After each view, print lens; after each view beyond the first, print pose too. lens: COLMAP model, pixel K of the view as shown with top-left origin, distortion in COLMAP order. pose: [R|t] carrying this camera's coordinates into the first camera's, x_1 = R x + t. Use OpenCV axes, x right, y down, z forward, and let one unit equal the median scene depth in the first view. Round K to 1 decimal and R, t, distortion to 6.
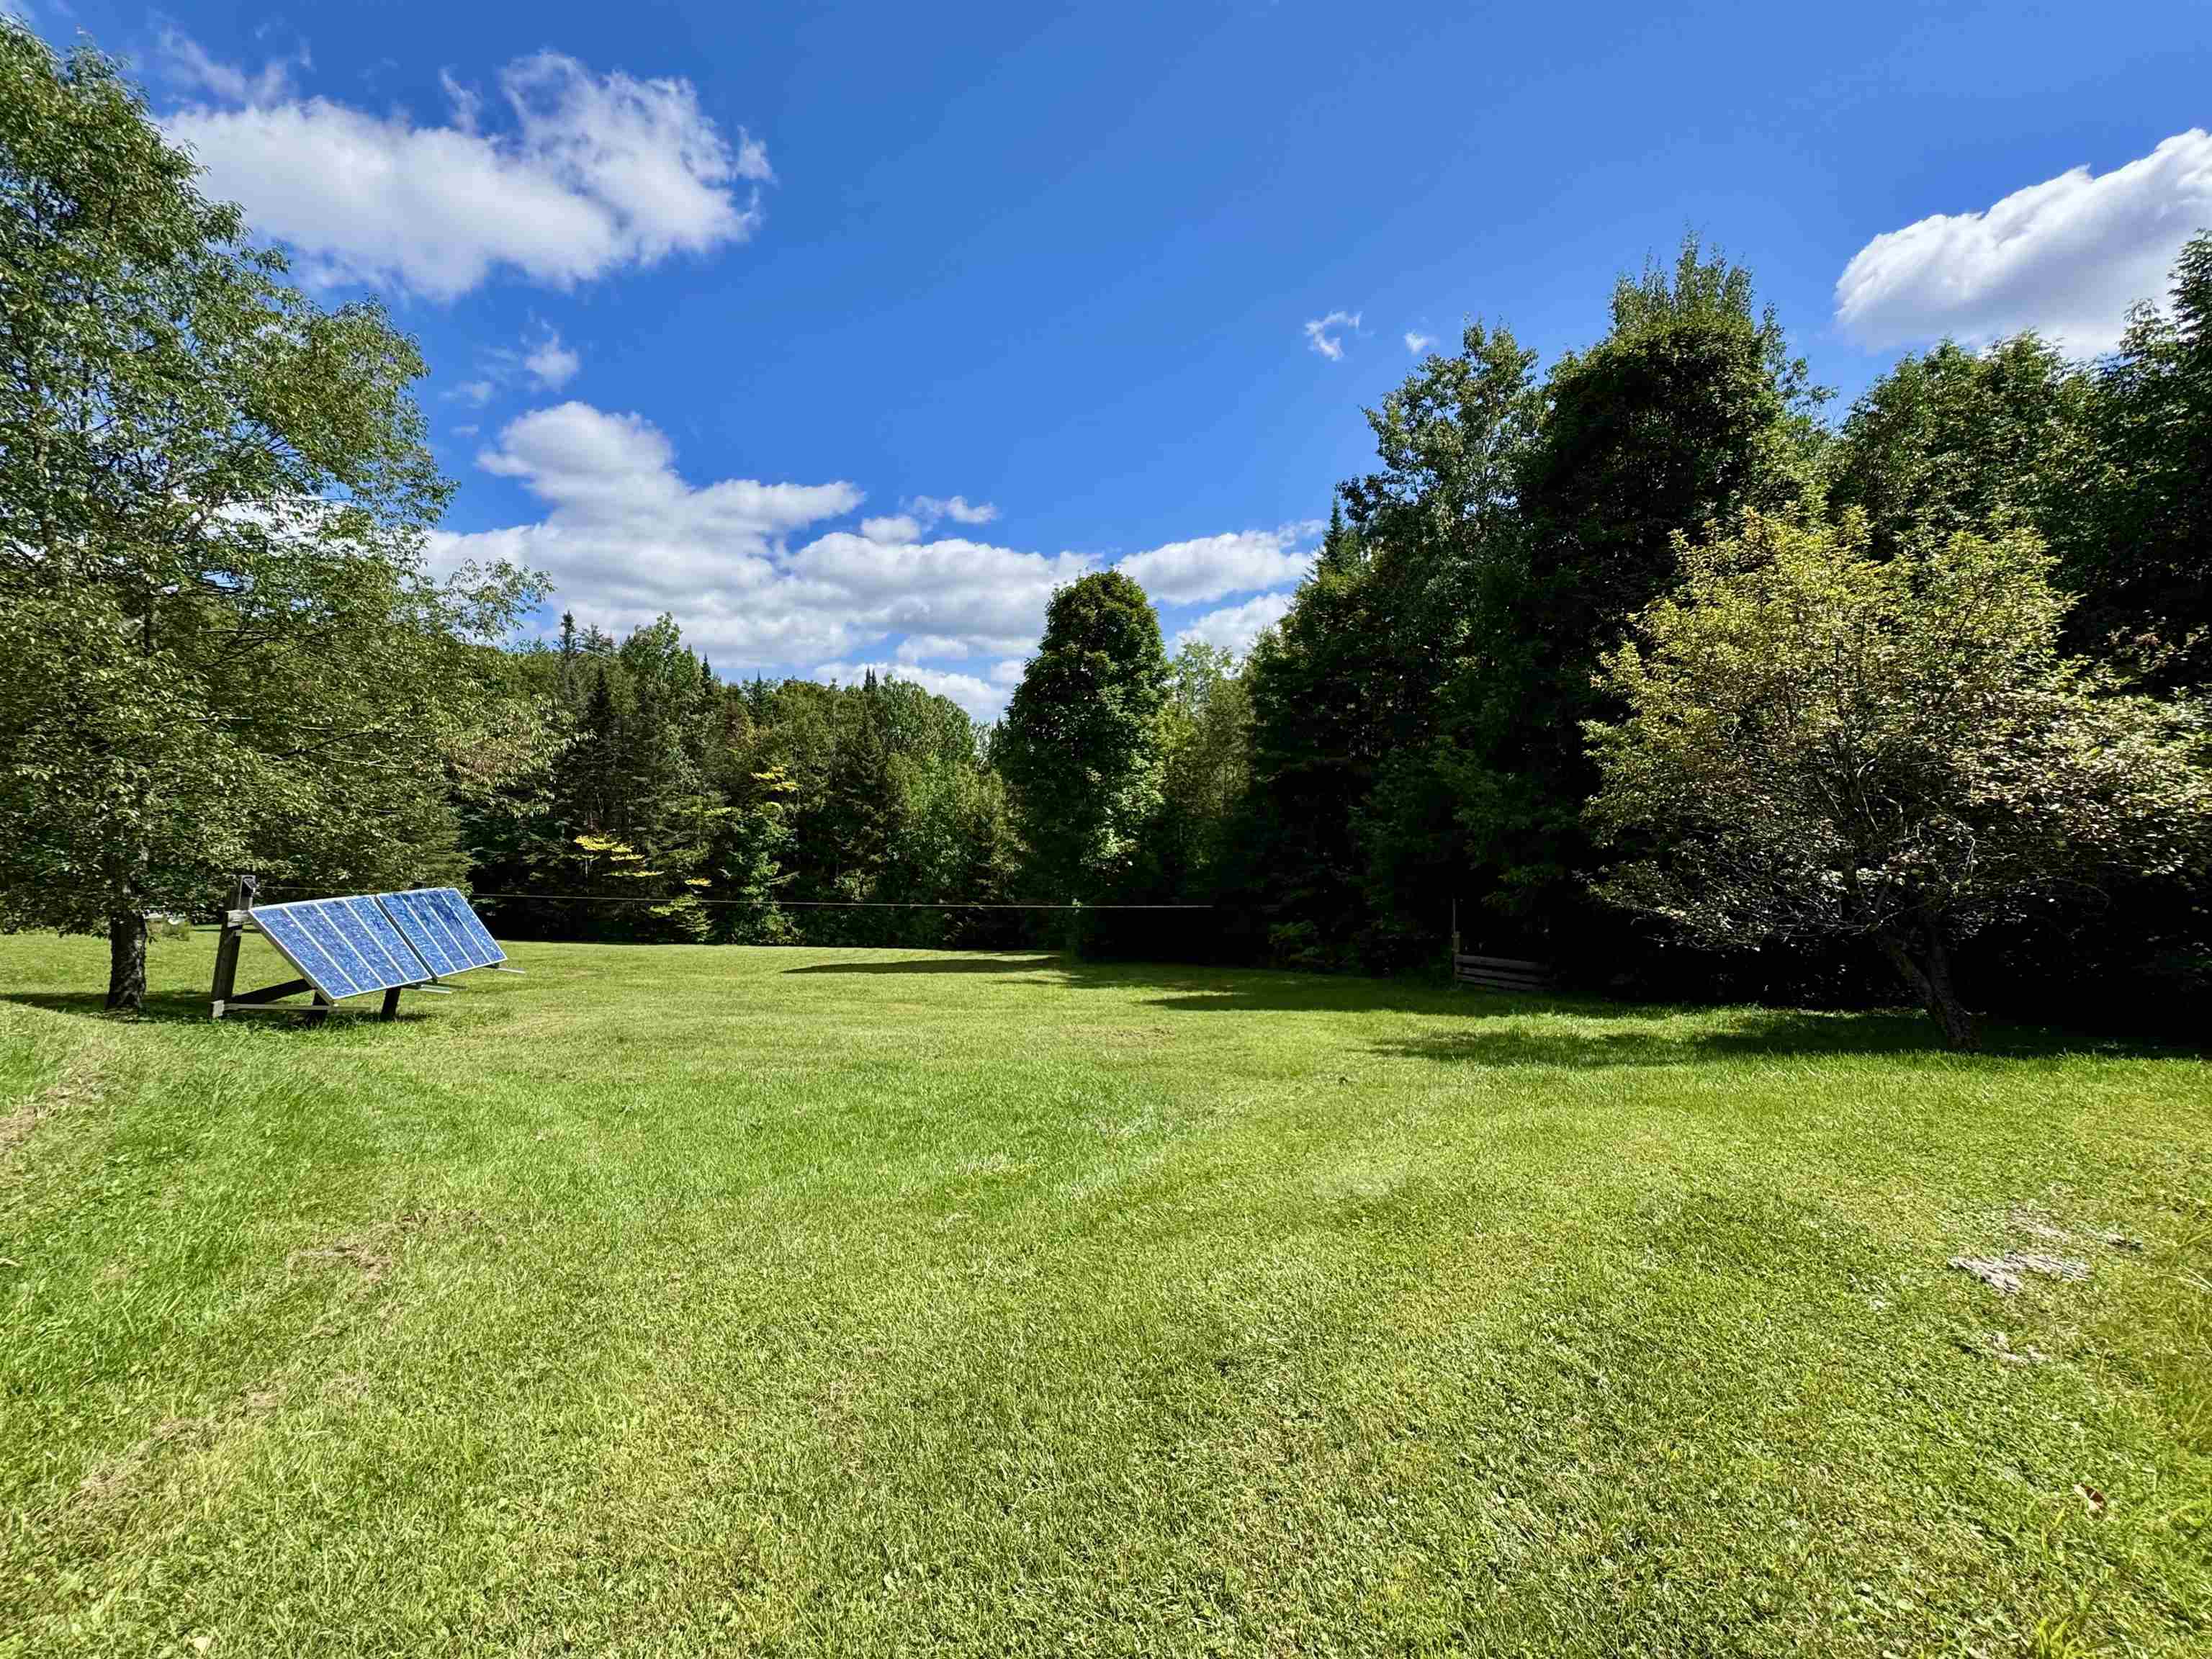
lens RADIAL K [[910.0, 0, 1089.9], [0, 910.0, 831.3], [0, 0, 1]] dist [-0.007074, 0.000030]
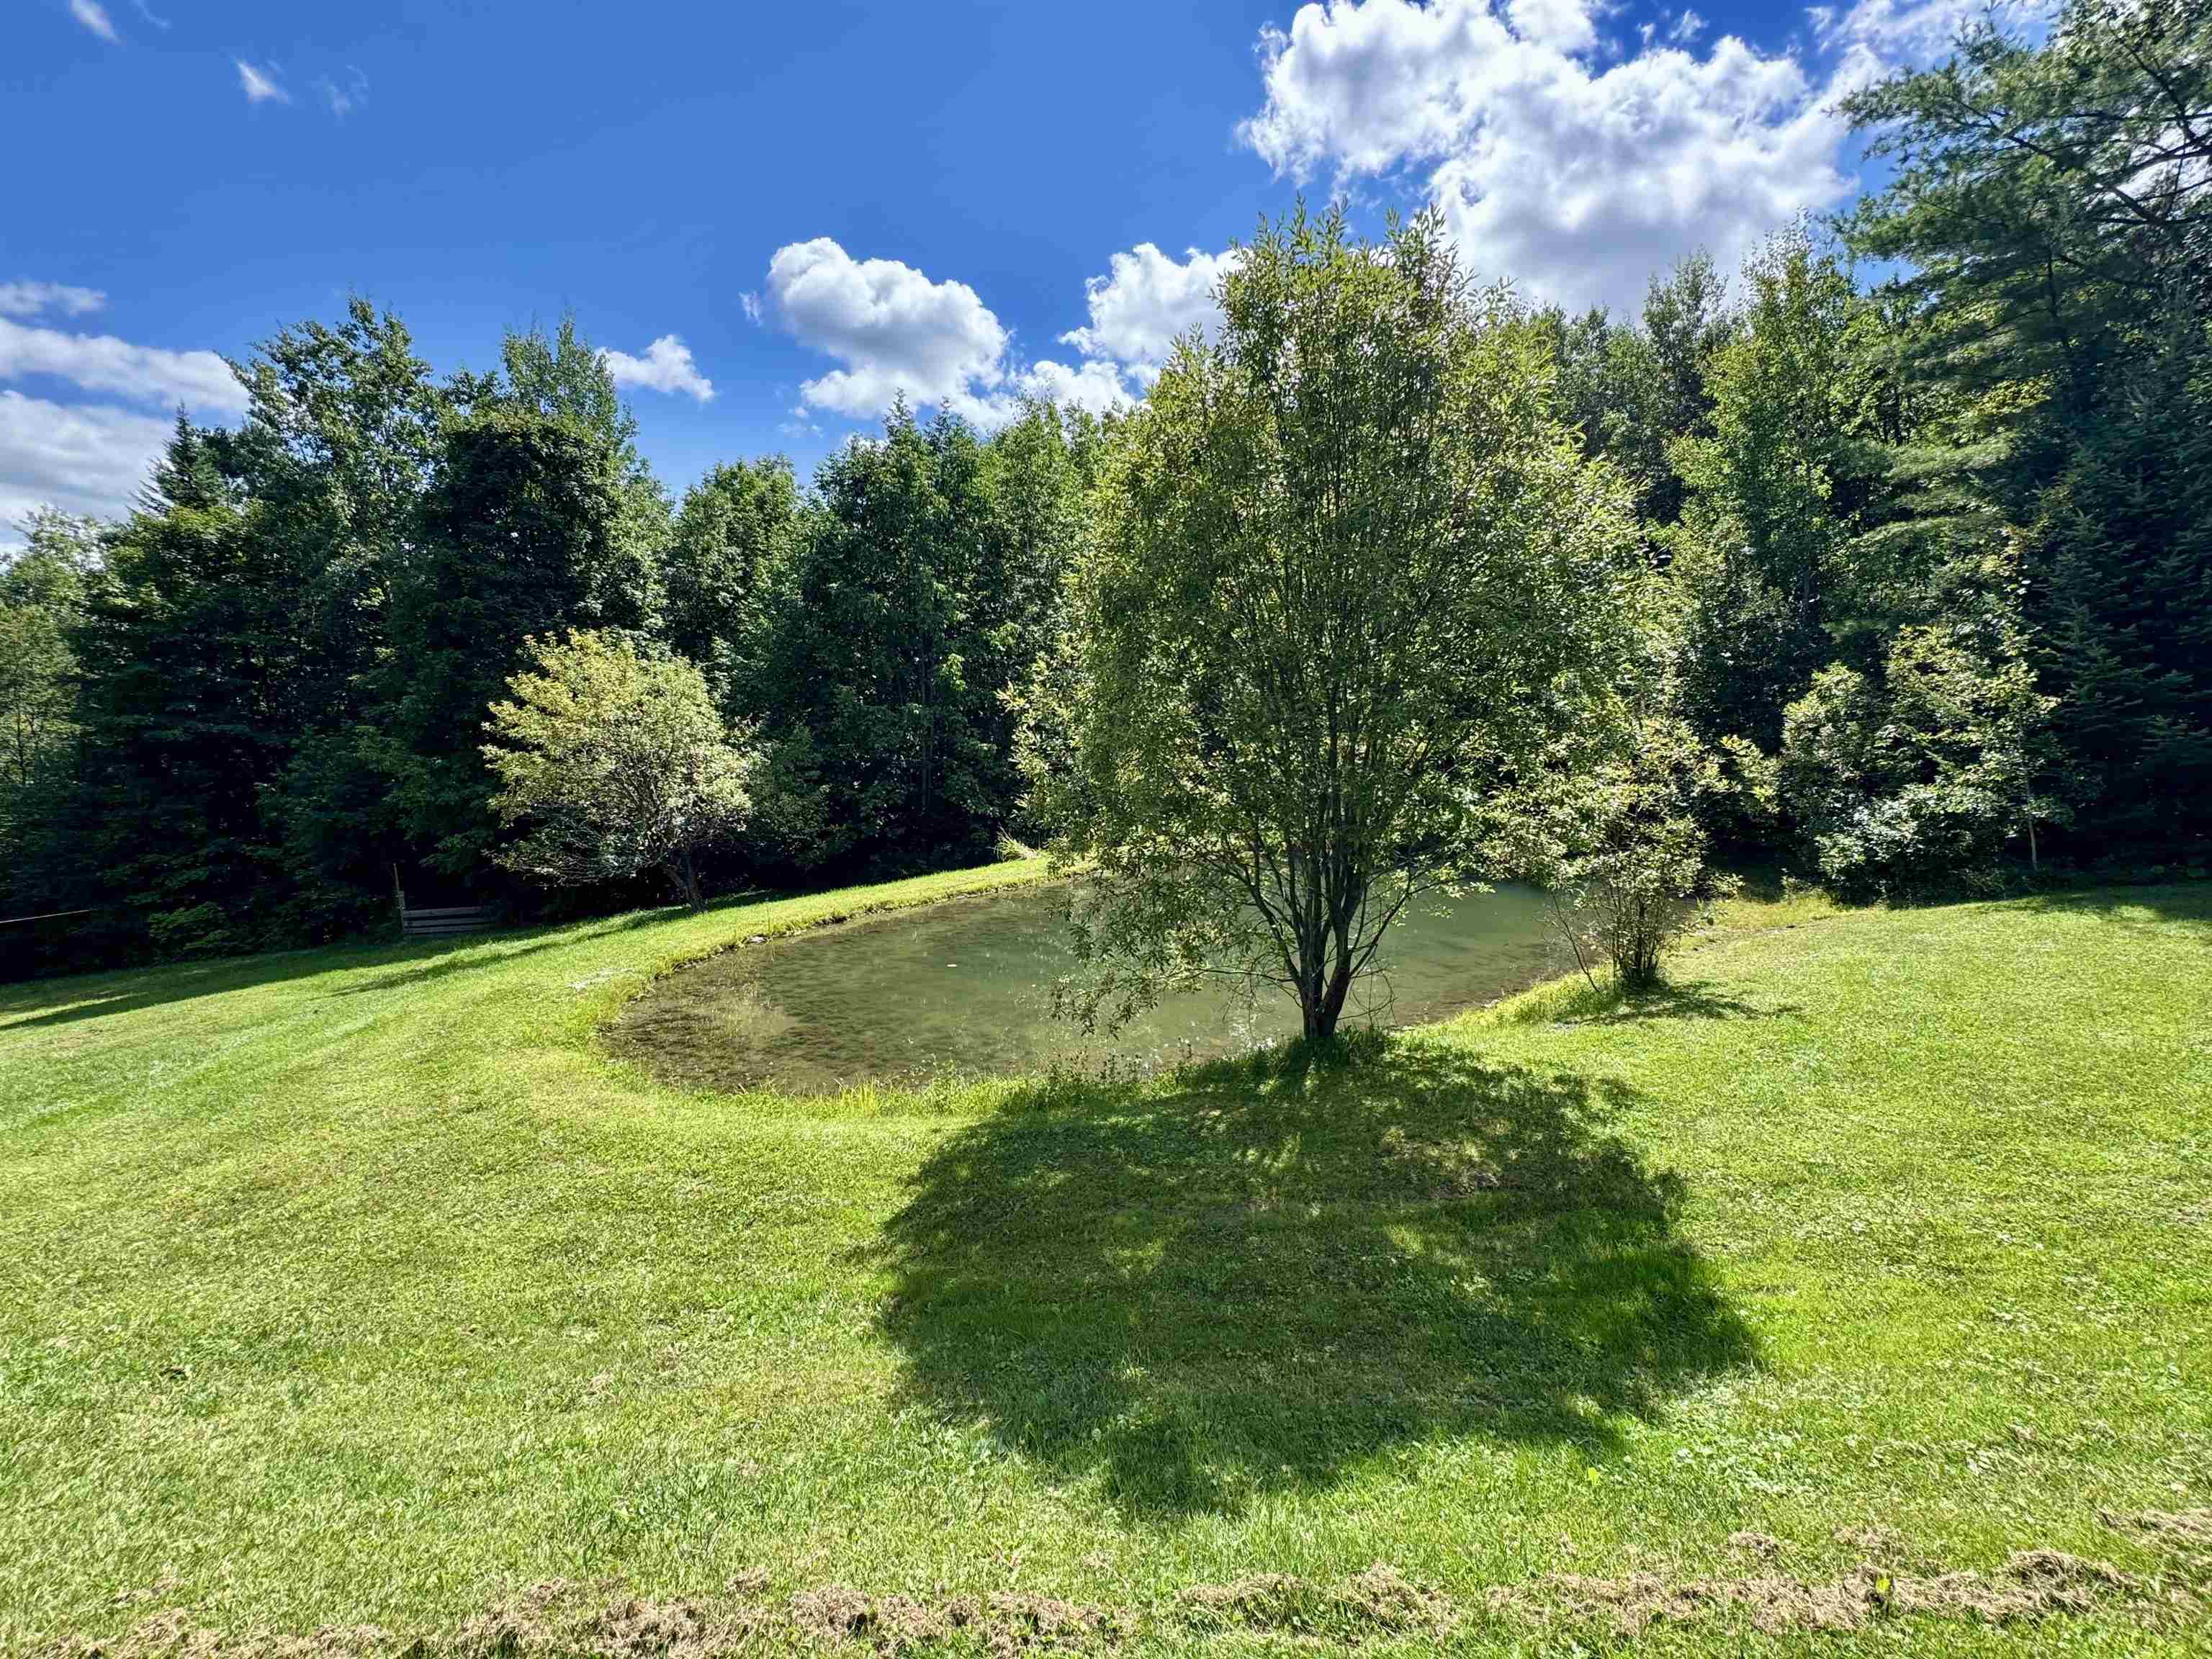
lens RADIAL K [[910.0, 0, 1154.7], [0, 910.0, 830.7], [0, 0, 1]] dist [-0.007074, 0.000030]
pose [[0.471452, -0.105355, 0.875576, -0.167822], [0.026707, 0.994089, 0.105235, -0.074583], [-0.881487, -0.026229, 0.471479, -0.452541]]
